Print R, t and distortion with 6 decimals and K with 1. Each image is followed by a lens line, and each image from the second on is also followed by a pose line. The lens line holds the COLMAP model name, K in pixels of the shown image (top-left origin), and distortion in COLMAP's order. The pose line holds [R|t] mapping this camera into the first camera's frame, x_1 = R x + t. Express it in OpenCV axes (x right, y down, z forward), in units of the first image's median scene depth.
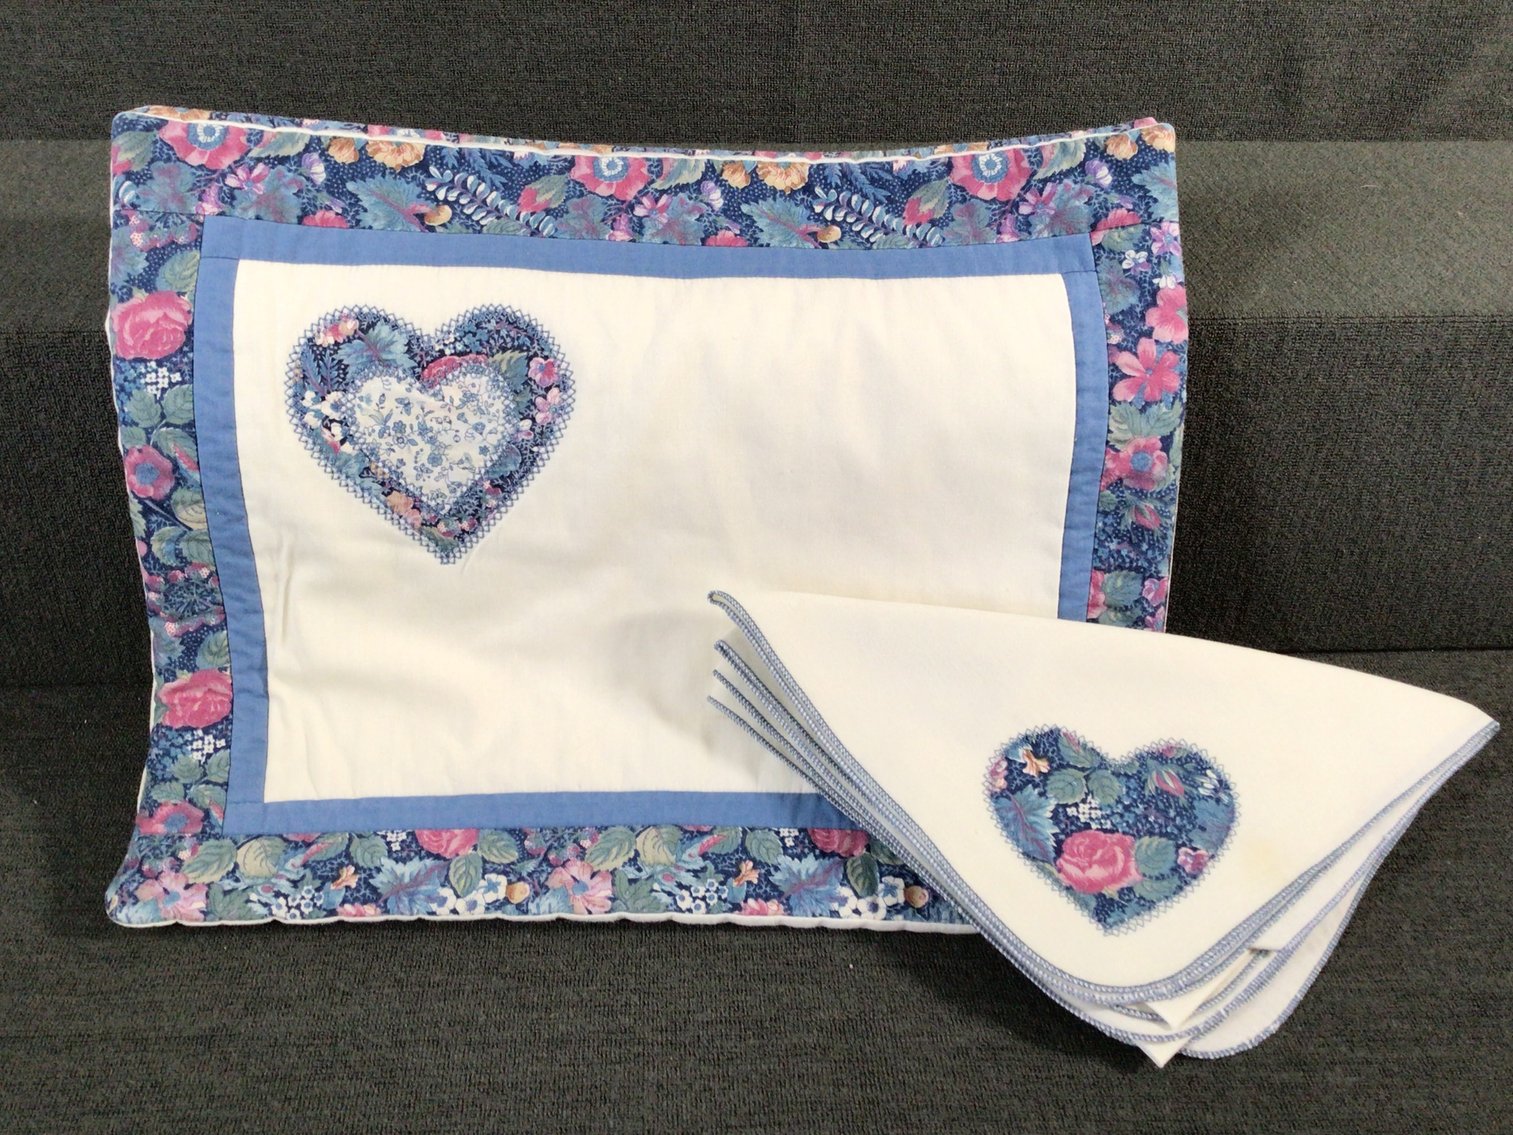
lens RADIAL K [[1394.7, 0, 751.0], [0, 1394.7, 566.9], [0, 0, 1]] dist [0.022862, -0.055822]
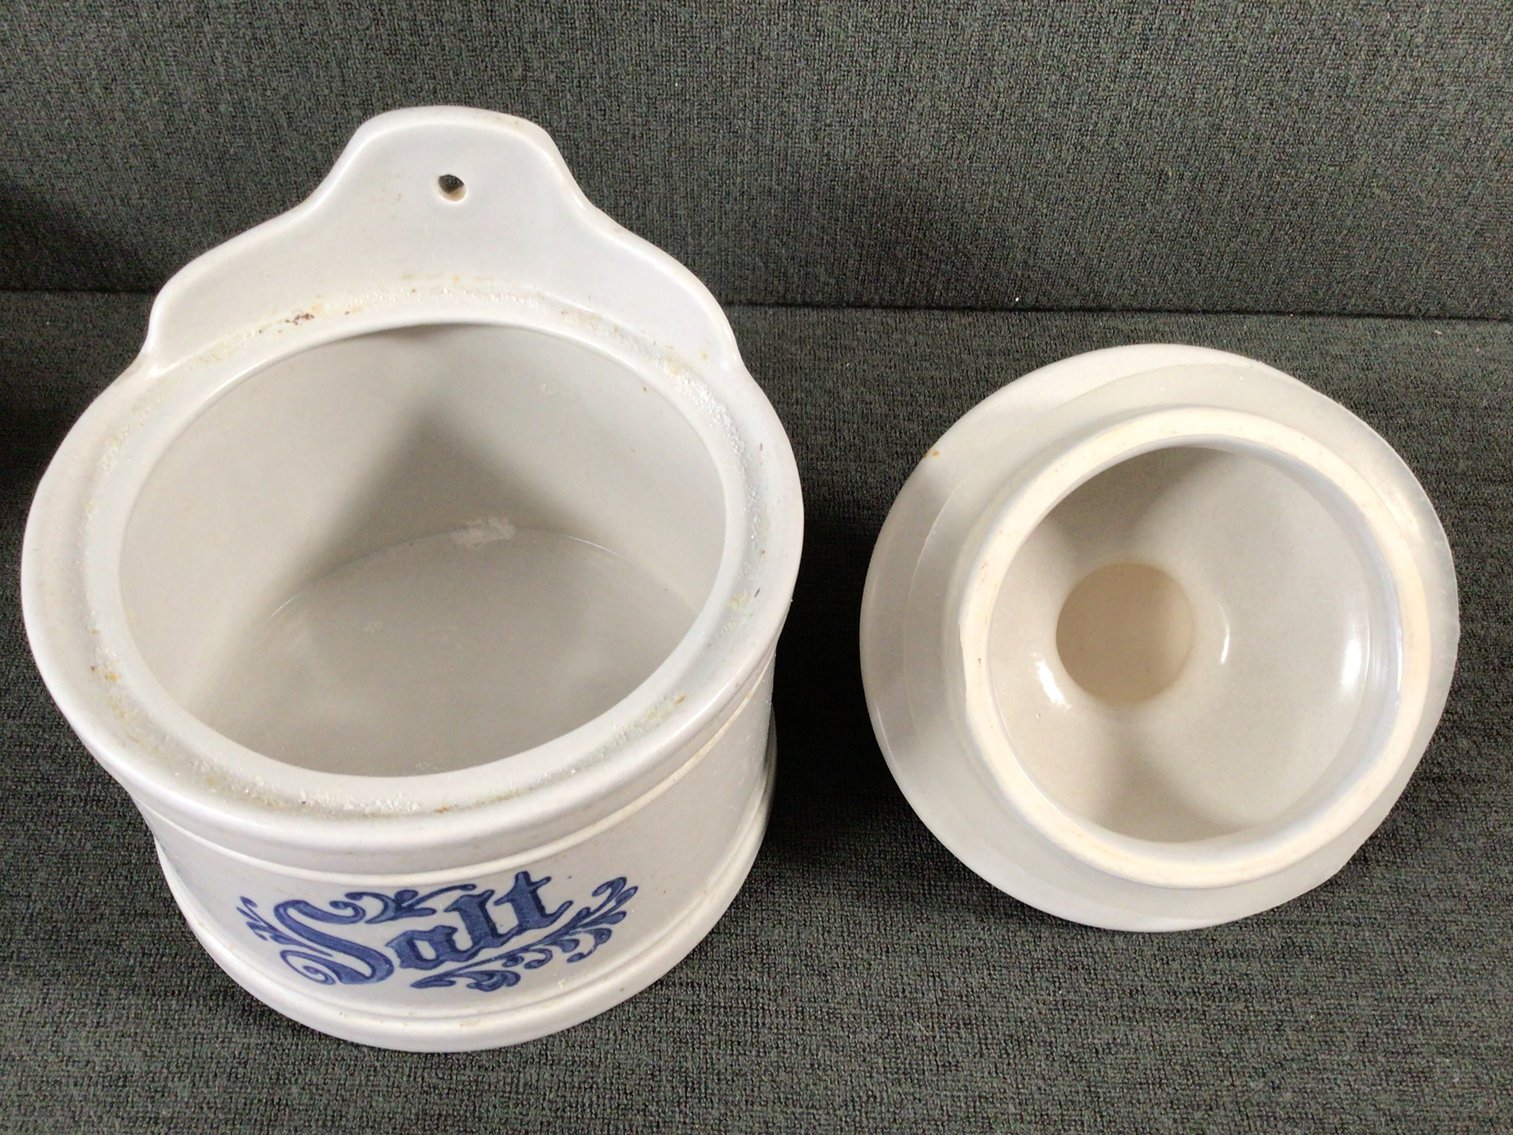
lens RADIAL K [[1381.5, 0, 753.3], [0, 1381.5, 571.2], [0, 0, 1]] dist [0.111406, -0.222051]
pose [[0.998661, 0.048392, -0.018259, 0.235966], [-0.041349, 0.959038, 0.280242, -0.008465], [0.031072, -0.279112, 0.959756, 0.242411]]
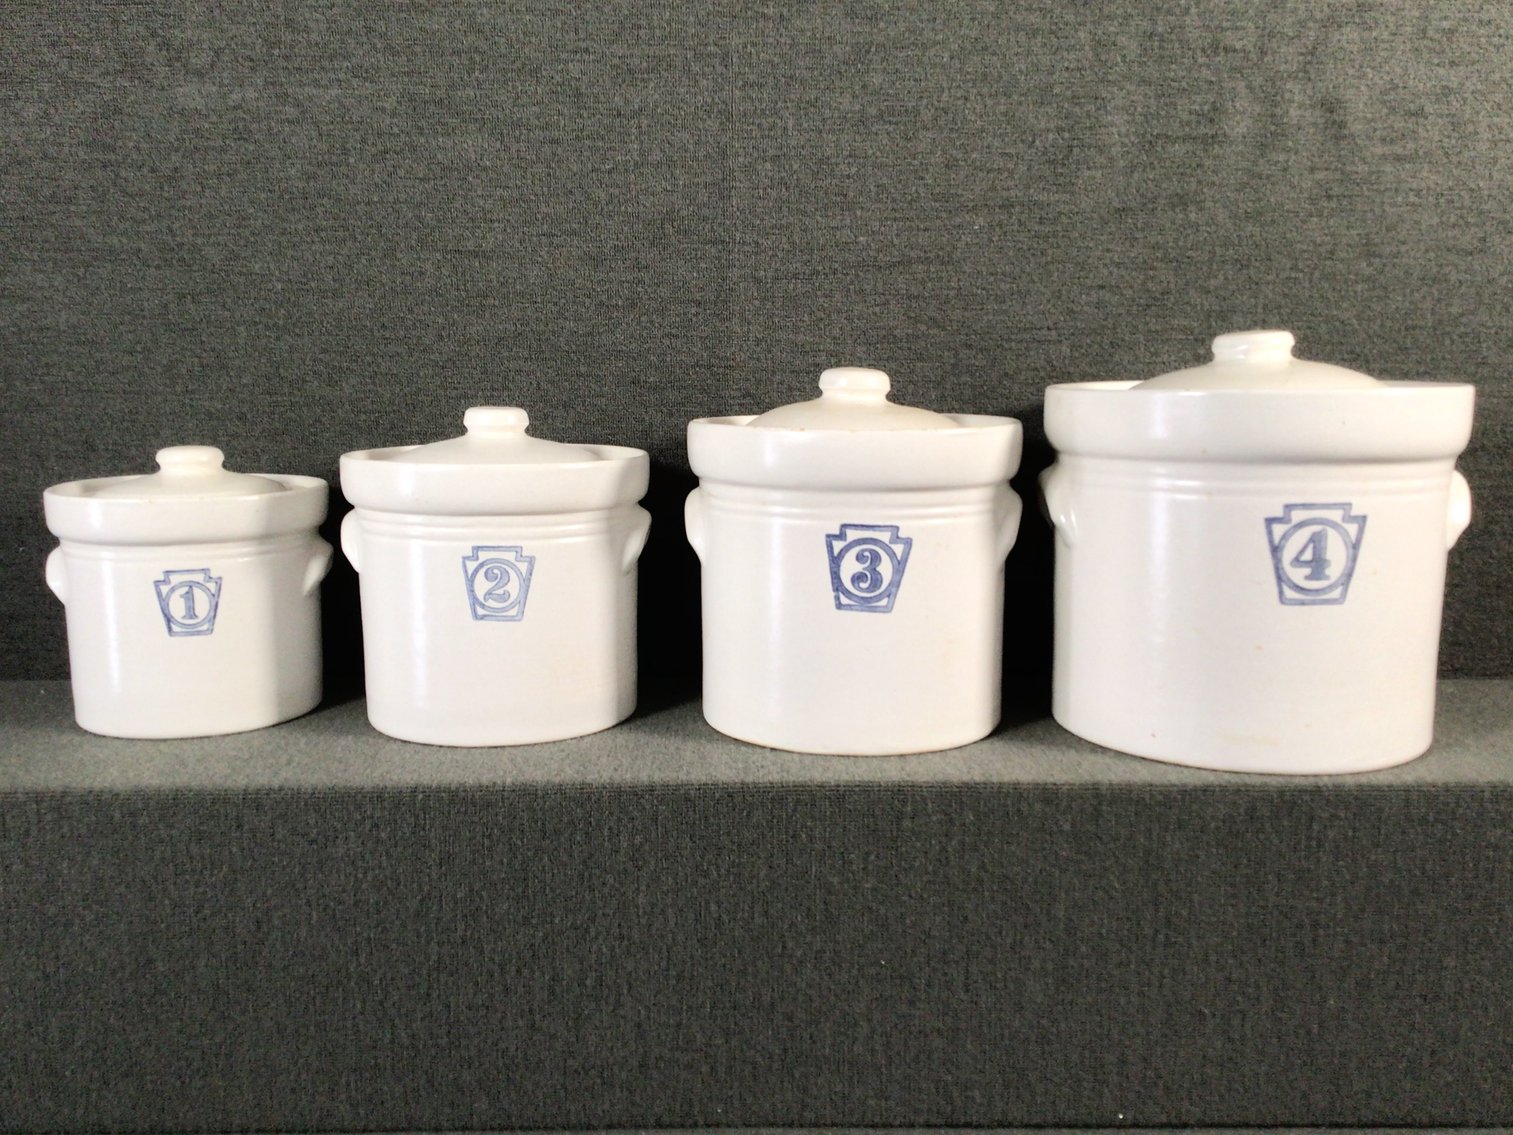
lens RADIAL K [[1359.6, 0, 747.7], [0, 1359.6, 556.7], [0, 0, 1]] dist [0.154725, -0.309082]
pose [[0.998323, -0.012381, -0.056546, 0.136751], [-0.014312, 0.893736, -0.448366, 0.162271], [0.056089, 0.448423, 0.892060, -0.137954]]
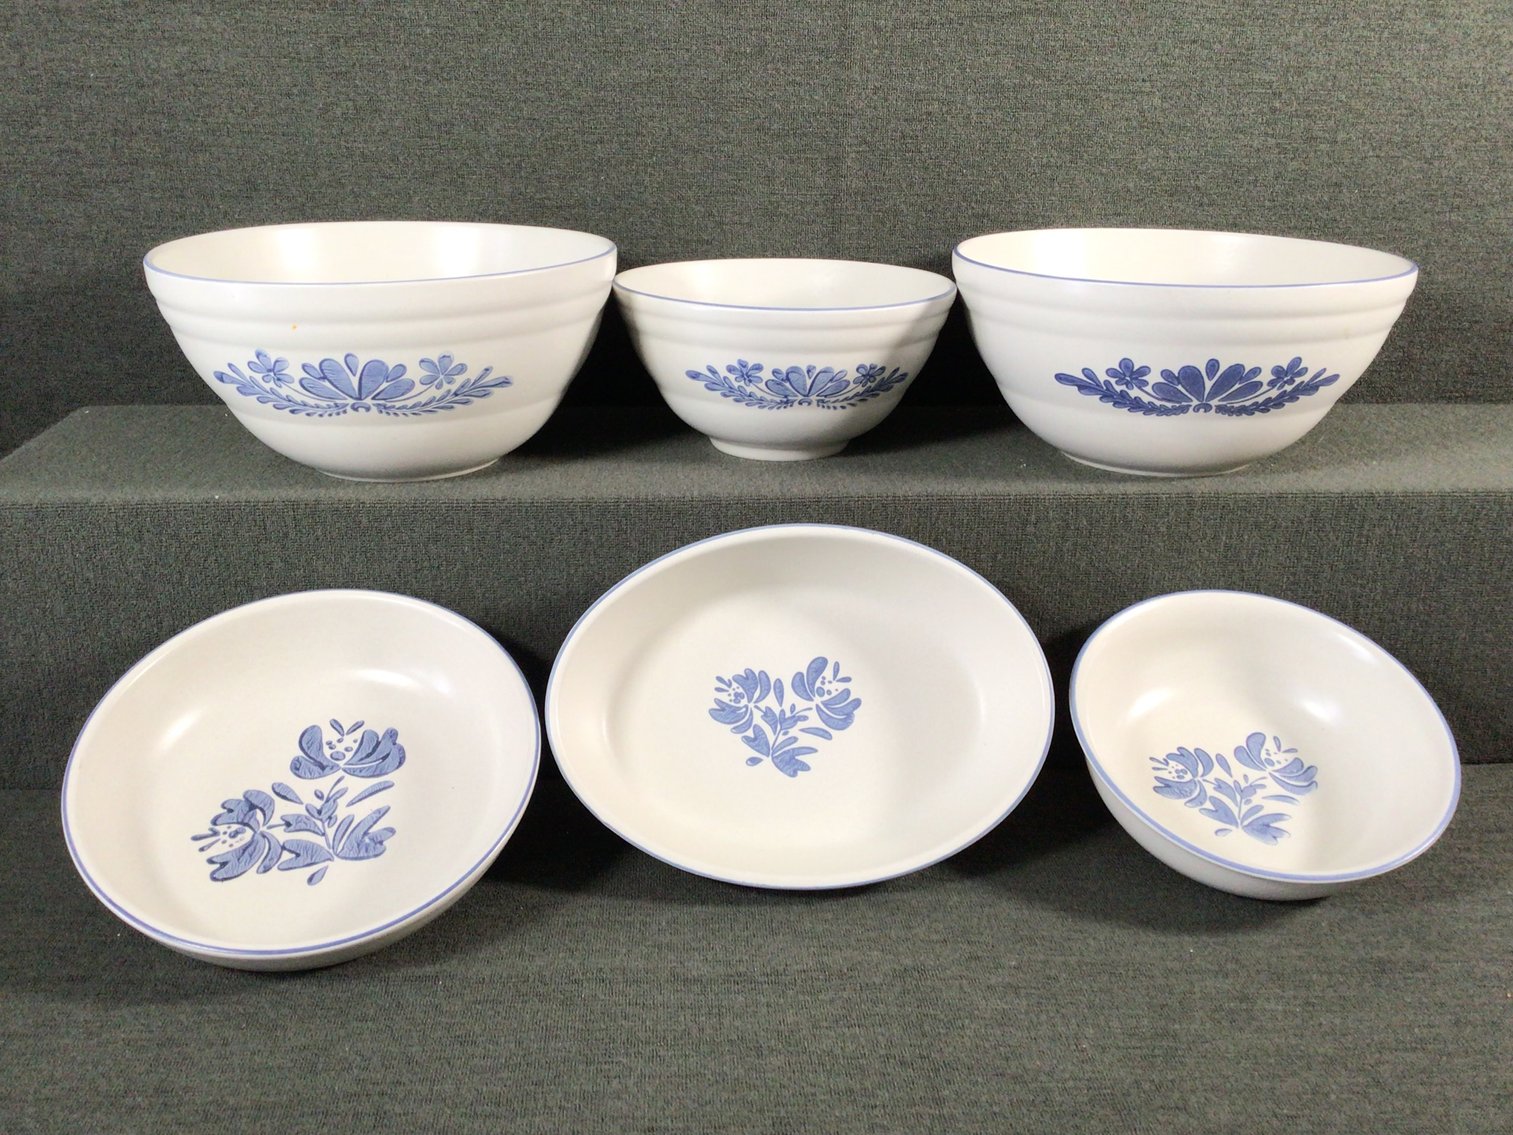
lens RADIAL K [[1367.1, 0, 752.5], [0, 1367.1, 562.8], [0, 0, 1]] dist [0.079838, -0.139208]
pose [[0.999960, -0.006292, -0.006365, -0.052801], [0.004409, 0.965215, -0.261419, 0.230596], [0.007788, 0.261380, 0.965205, -0.306821]]
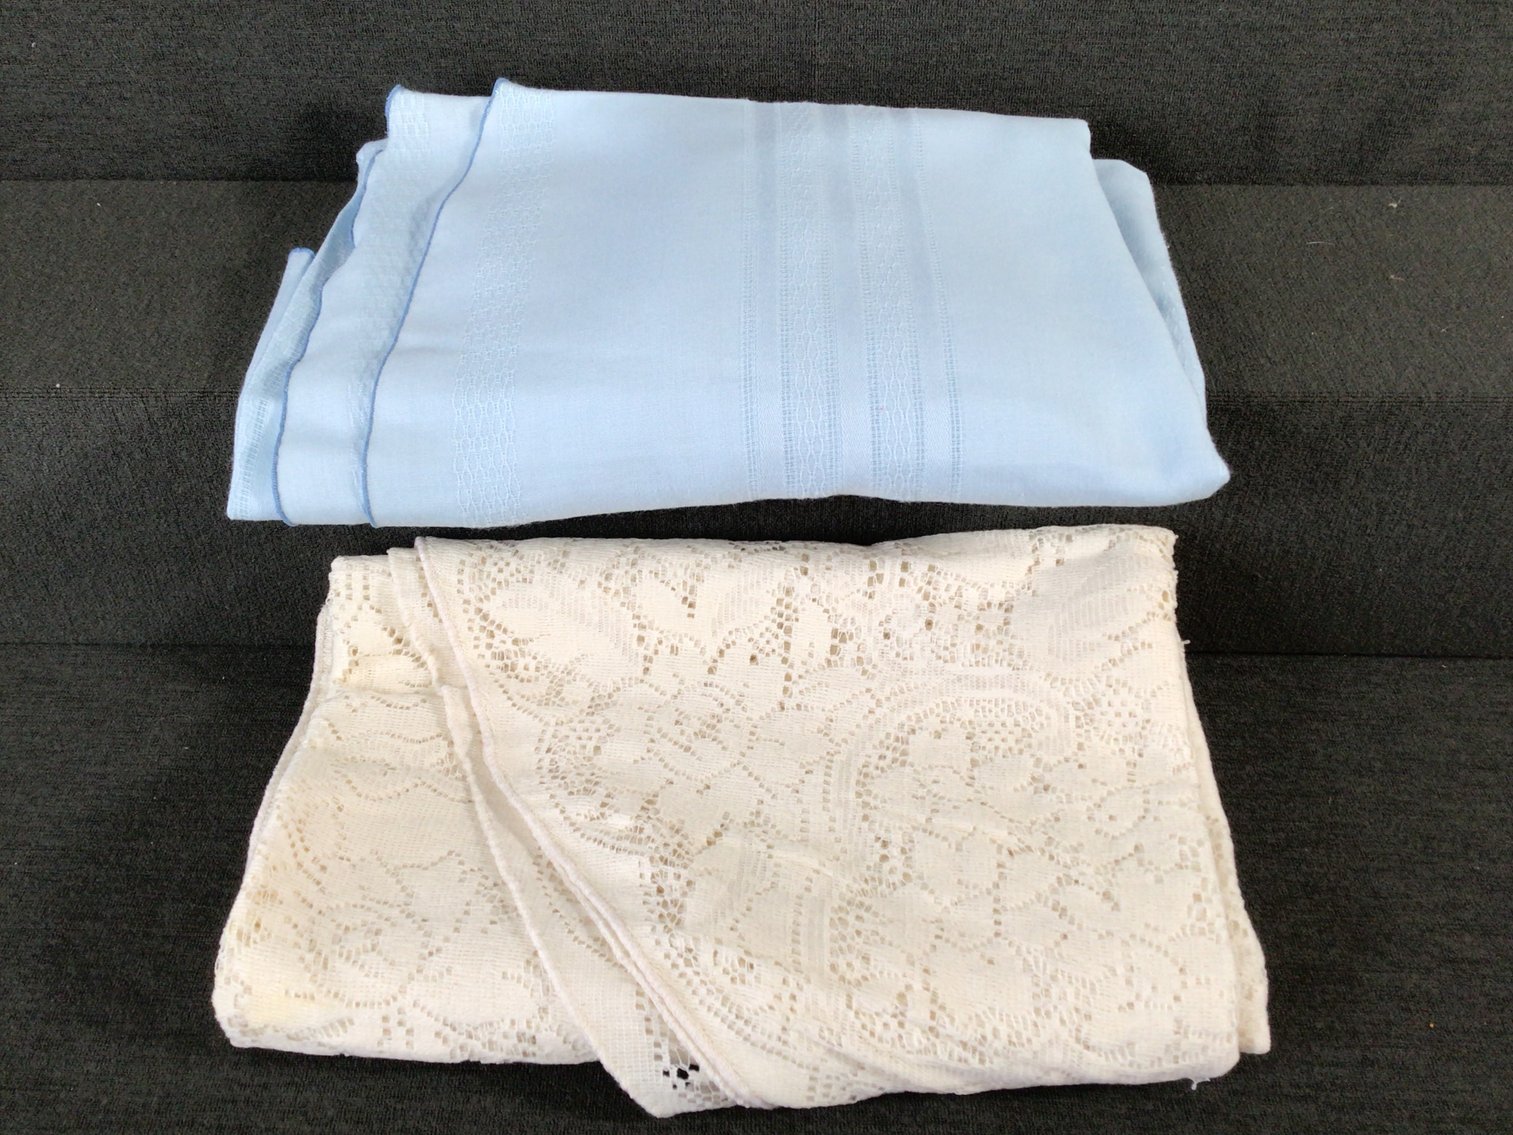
lens RADIAL K [[1380.3, 0, 753.4], [0, 1380.3, 568.3], [0, 0, 1]] dist [0.056649, -0.099878]
pose [[0.996193, 0.033265, -0.080573, 0.097844], [-0.023625, 0.992759, 0.117777, -0.148505], [0.083908, -0.115425, 0.989766, -0.189128]]
